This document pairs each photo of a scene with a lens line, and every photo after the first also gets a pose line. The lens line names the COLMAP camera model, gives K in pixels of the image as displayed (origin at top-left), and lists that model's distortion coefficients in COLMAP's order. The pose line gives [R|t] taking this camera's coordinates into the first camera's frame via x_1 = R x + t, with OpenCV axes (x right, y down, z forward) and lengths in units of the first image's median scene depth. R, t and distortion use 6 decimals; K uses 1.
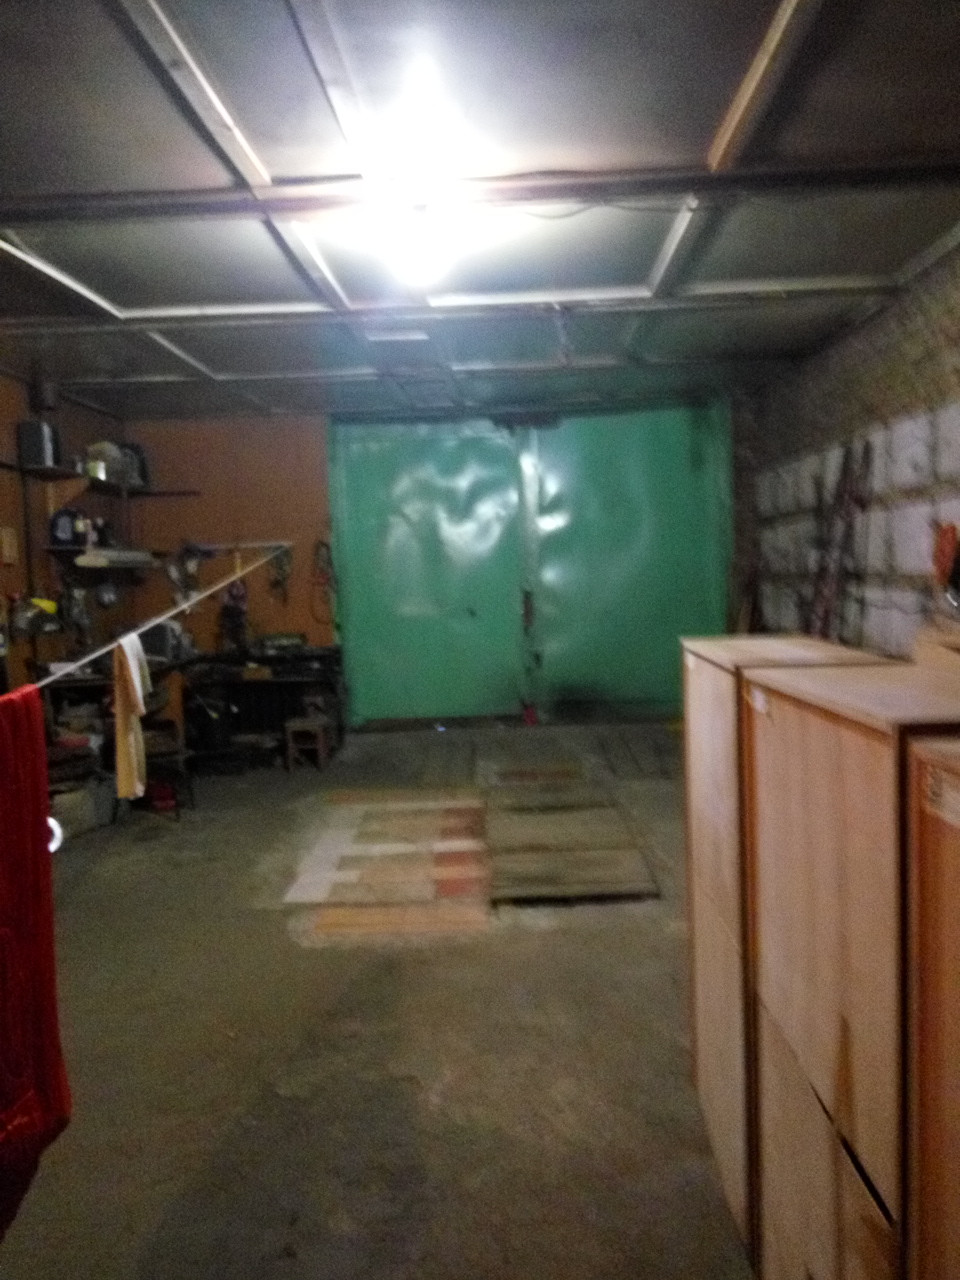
lens RADIAL K [[1026.1, 0, 476.3], [0, 1026.1, 643.6], [0, 0, 1]] dist [0.079239, -0.087669]
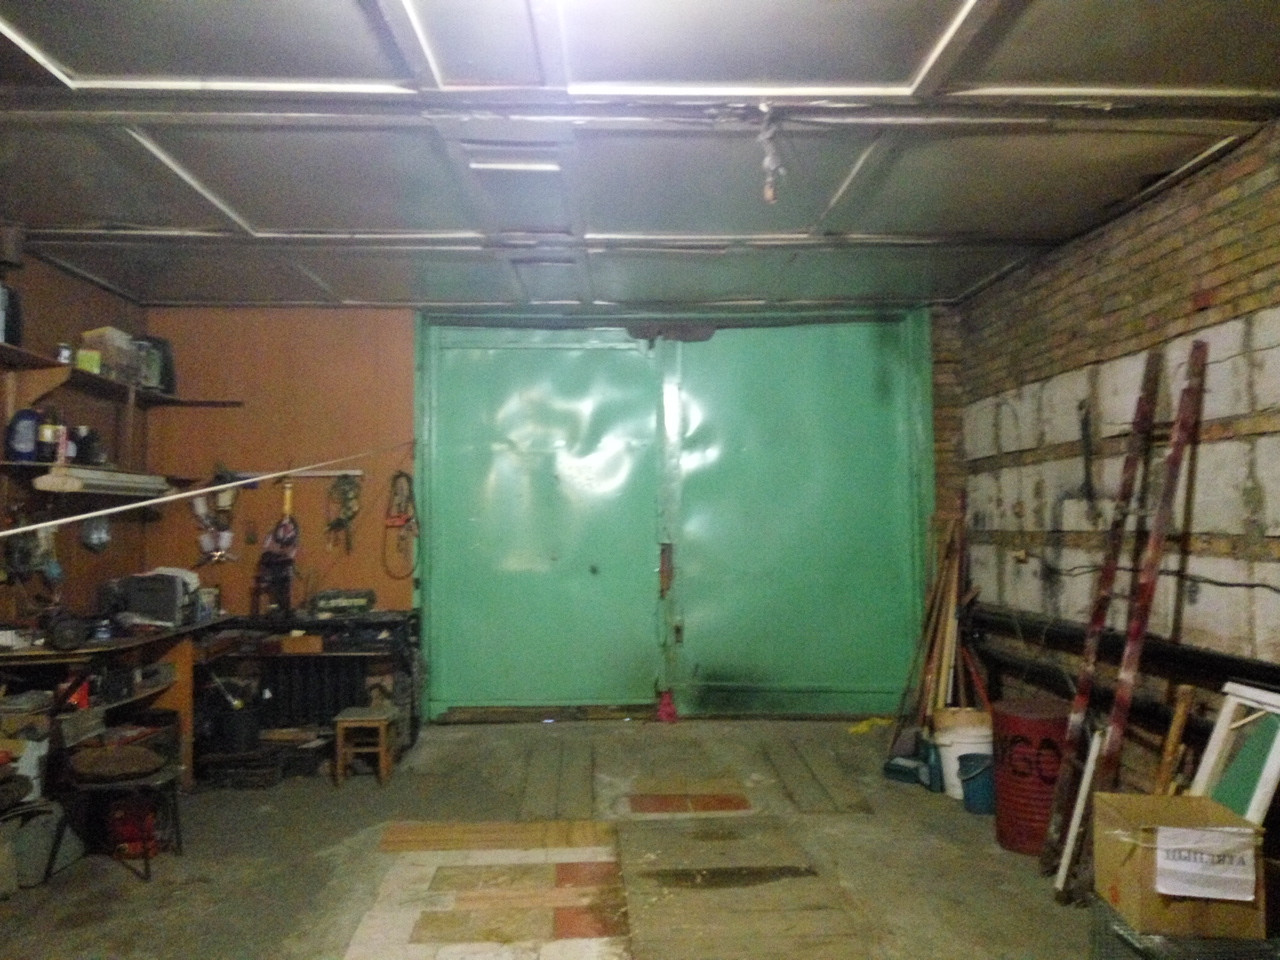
lens RADIAL K [[1026.1, 0, 641.2], [0, 1026.1, 510.8], [0, 0, 1]] dist [0.079239, -0.087669]
pose [[0.997533, 0.033571, 0.061654, -0.019453], [-0.028378, 0.996124, -0.083260, -0.011986], [-0.064210, 0.081305, 0.994619, 0.236319]]
